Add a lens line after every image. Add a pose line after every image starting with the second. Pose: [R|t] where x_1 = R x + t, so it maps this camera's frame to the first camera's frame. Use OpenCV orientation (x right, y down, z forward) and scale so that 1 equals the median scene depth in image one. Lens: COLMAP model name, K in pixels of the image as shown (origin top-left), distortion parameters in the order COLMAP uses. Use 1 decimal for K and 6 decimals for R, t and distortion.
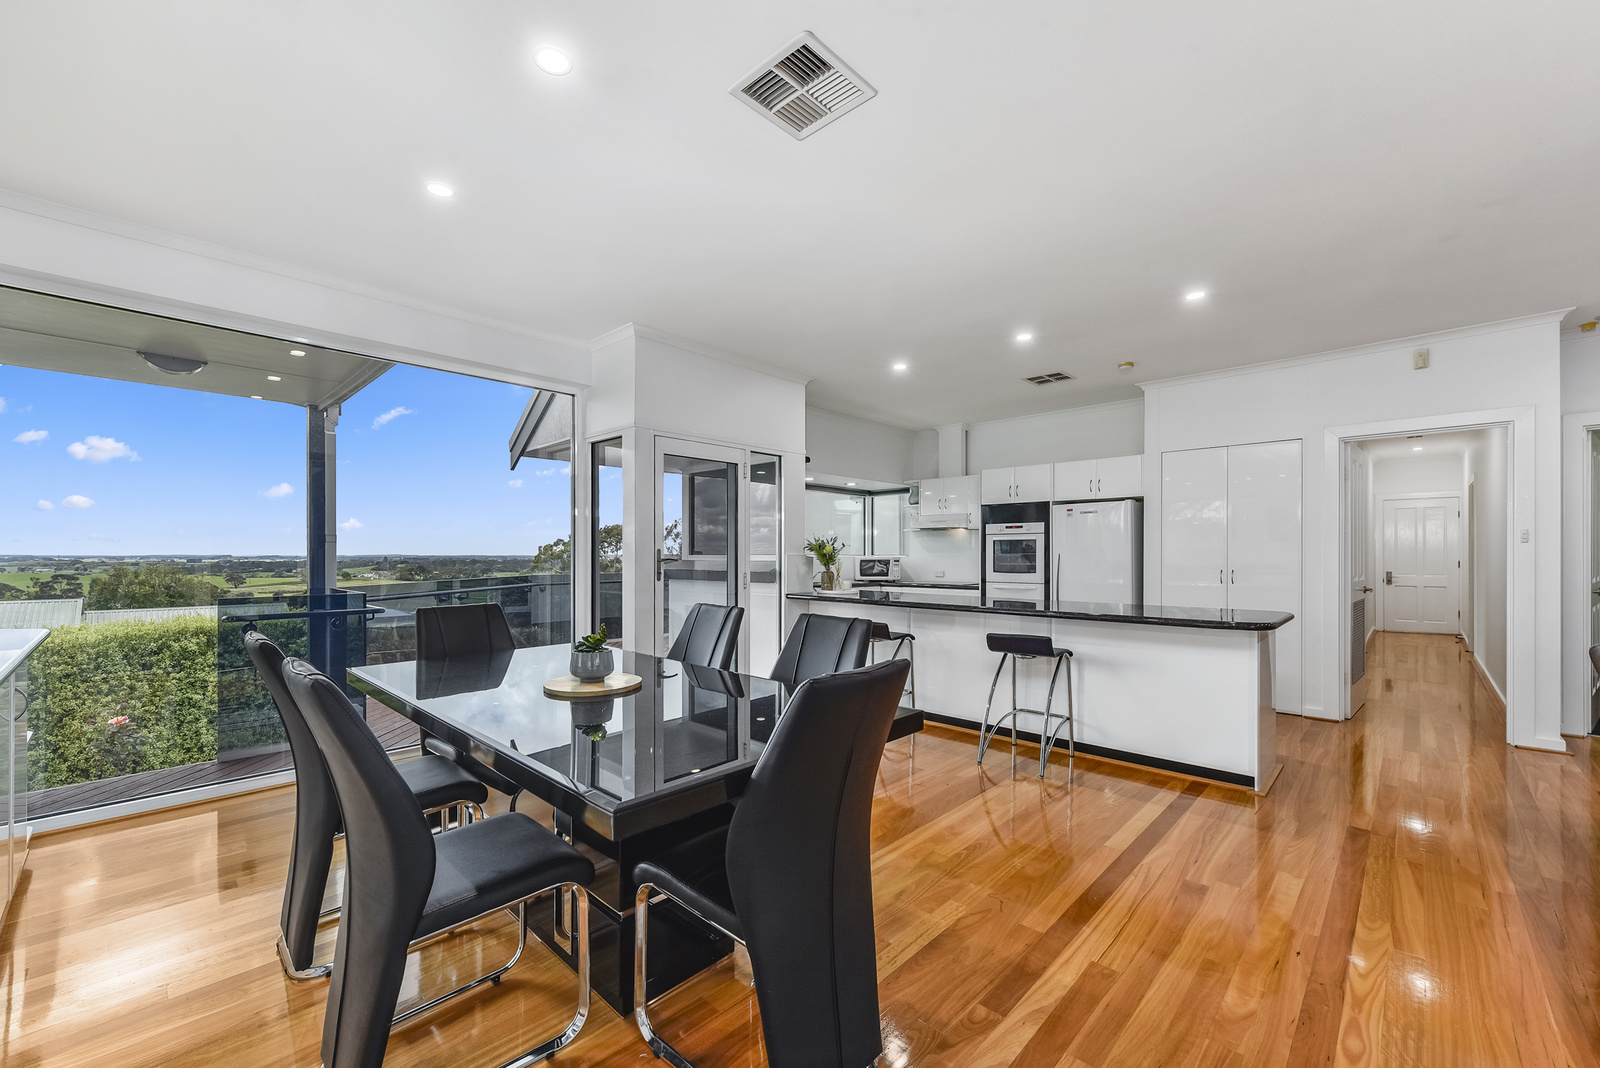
lens RADIAL K [[644.0, 0, 795.2], [0, 644.0, 560.5], [0, 0, 1]] dist [0.006716, -0.000243]
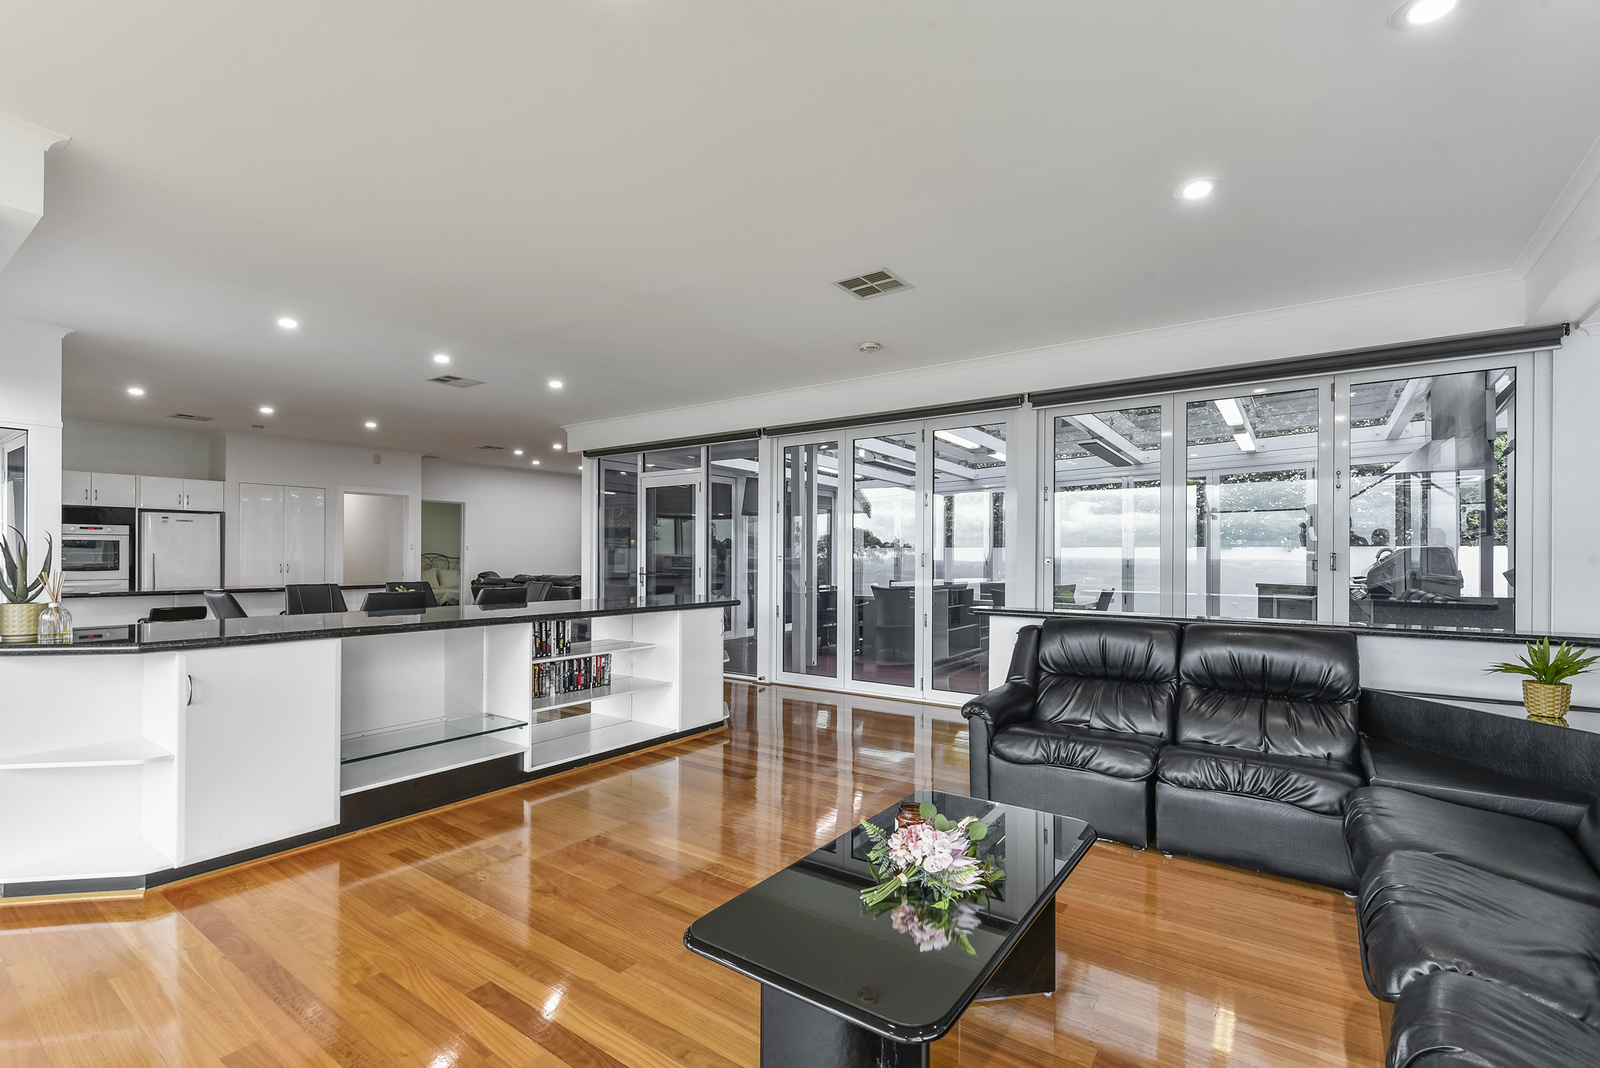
lens RADIAL K [[718.1, 0, 808.0], [0, 718.1, 547.5], [0, 0, 1]] dist [0.001871, 0.000061]
pose [[-0.144021, 0.007775, 0.989544, -0.970682], [0.008800, 0.999940, -0.006576, -0.001820], [-0.989536, 0.007761, -0.144080, -0.008293]]
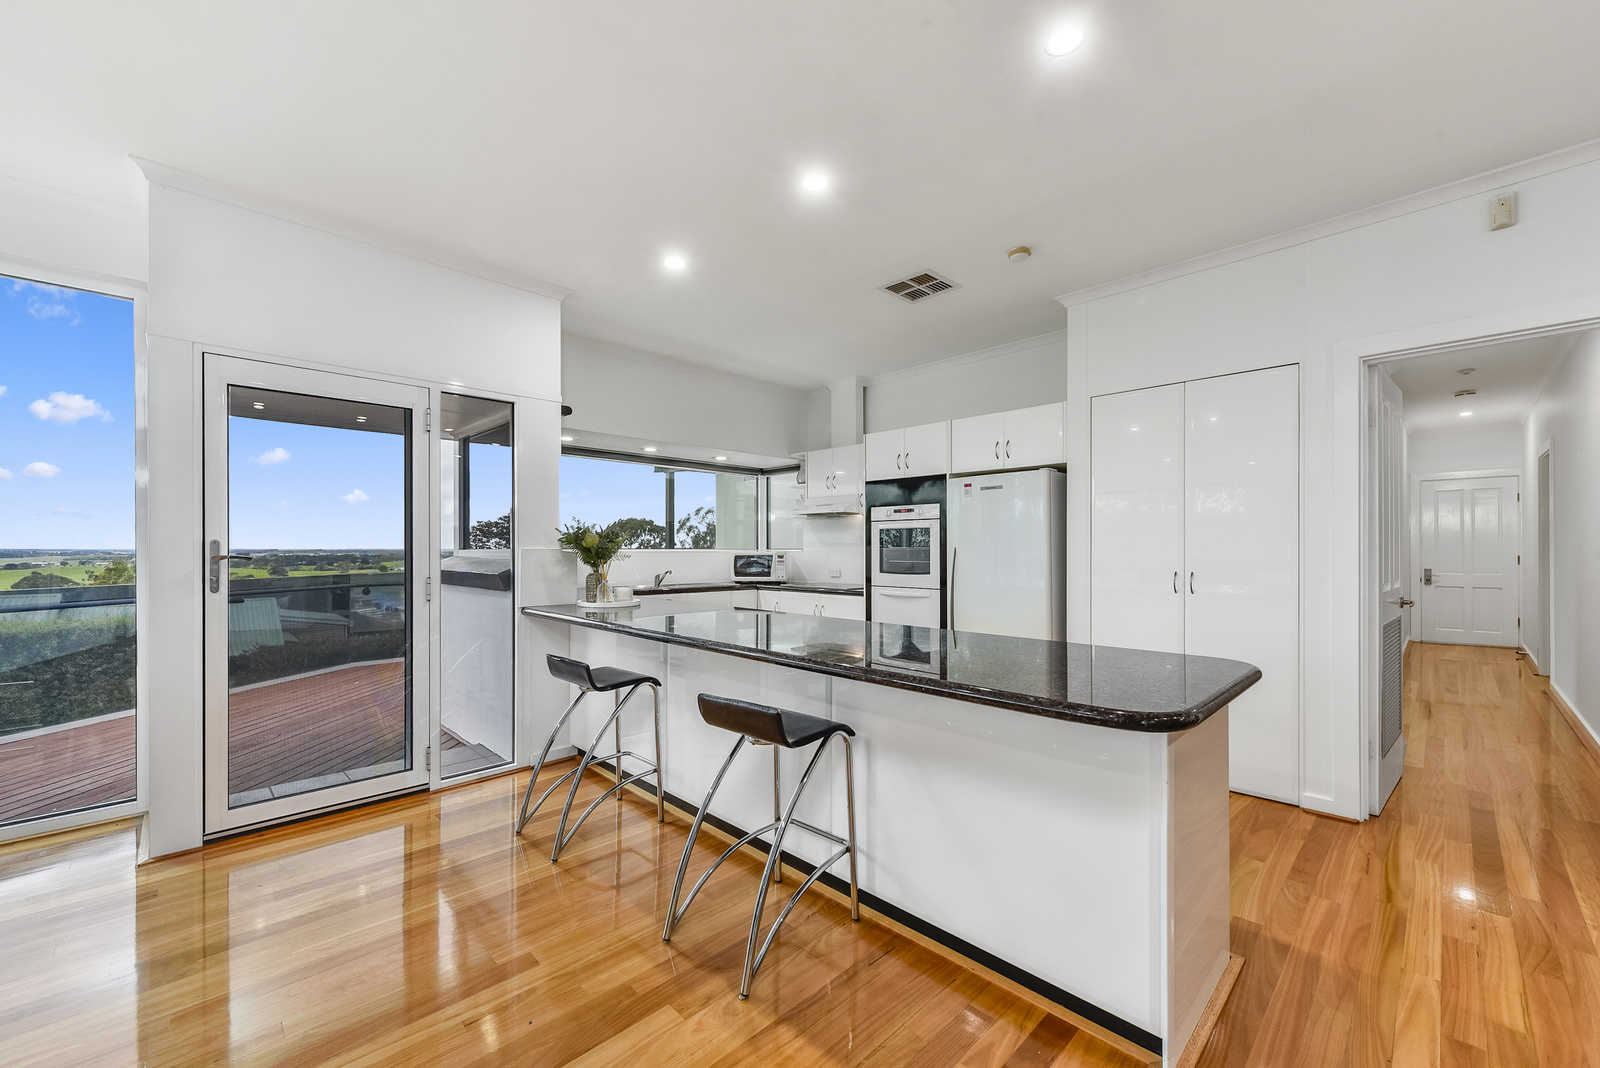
lens RADIAL K [[644.0, 0, 798.5], [0, 644.0, 548.0], [0, 0, 1]] dist [0.006716, -0.000243]
pose [[0.999242, -0.000219, -0.038919, 0.238613], [-0.000157, 0.999953, -0.009655, -0.003214], [0.038919, 0.009654, 0.999196, 0.264559]]
